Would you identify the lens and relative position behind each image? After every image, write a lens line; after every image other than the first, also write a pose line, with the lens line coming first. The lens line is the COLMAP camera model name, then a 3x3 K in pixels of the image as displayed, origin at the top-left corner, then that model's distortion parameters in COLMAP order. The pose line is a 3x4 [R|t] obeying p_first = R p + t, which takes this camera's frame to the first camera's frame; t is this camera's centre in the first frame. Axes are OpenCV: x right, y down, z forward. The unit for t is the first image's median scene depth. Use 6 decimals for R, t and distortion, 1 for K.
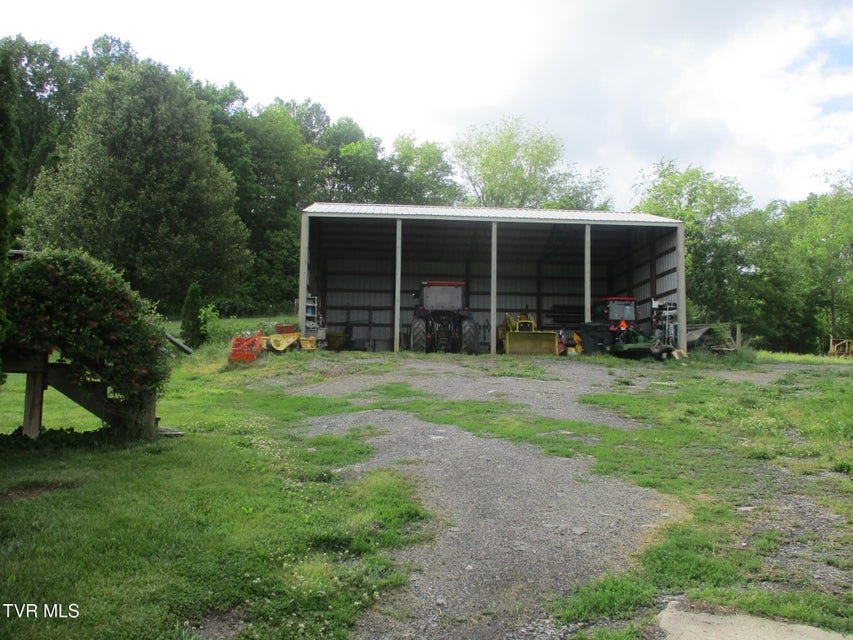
lens RADIAL K [[692.7, 0, 429.4], [0, 692.7, 319.5], [0, 0, 1]] dist [0.003829, 0.004015]
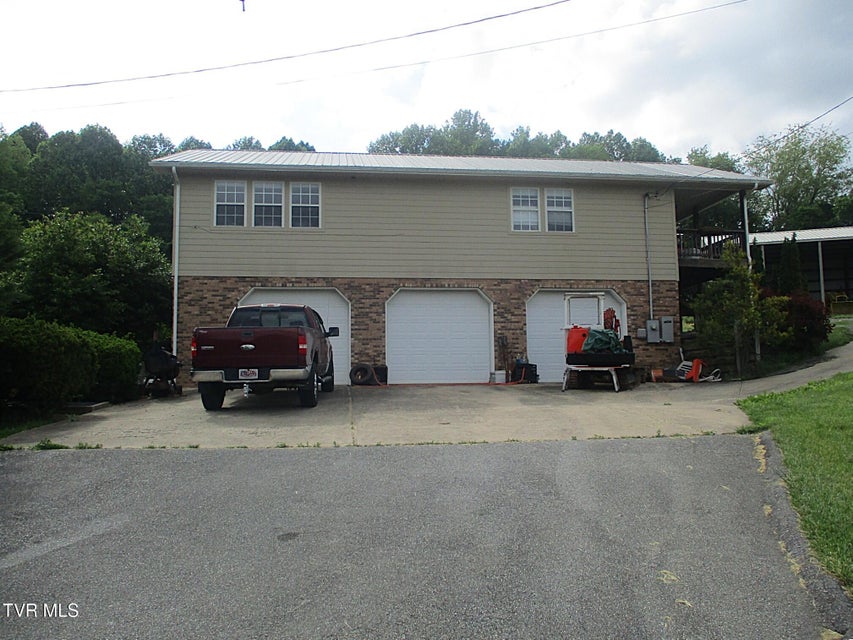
lens RADIAL K [[692.1, 0, 438.8], [0, 692.1, 317.2], [0, 0, 1]] dist [-0.040426, 0.003021]
pose [[0.935033, -0.056731, -0.349994, -0.195196], [0.056260, 0.998350, -0.011522, 0.018418], [0.350070, -0.008918, 0.936681, -0.887365]]
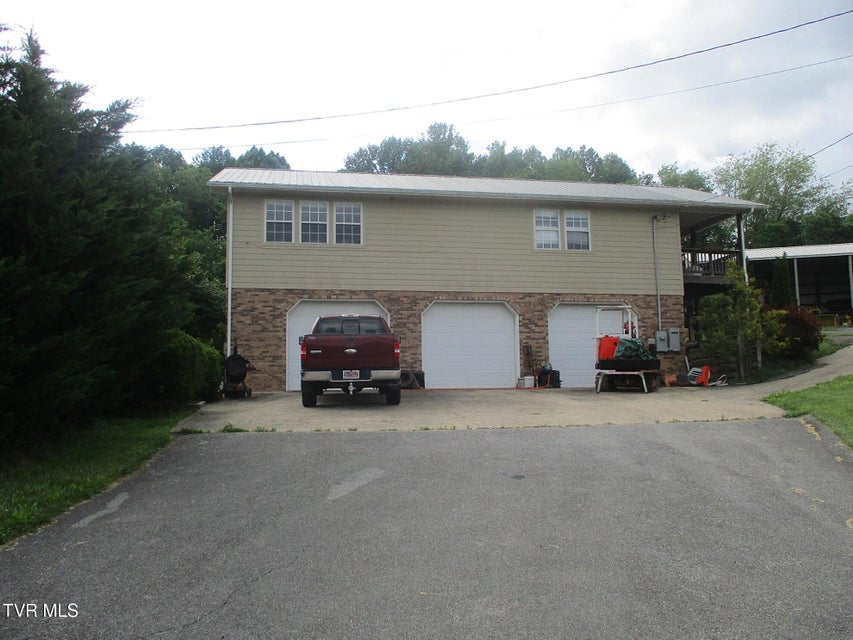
lens RADIAL K [[703.5, 0, 431.0], [0, 703.5, 321.7], [0, 0, 1]] dist [-0.040151, 0.000401]
pose [[0.949960, -0.056038, -0.307304, -0.248067], [0.052257, 0.998423, -0.020527, 0.017532], [0.307970, 0.003441, 0.951390, -0.994992]]
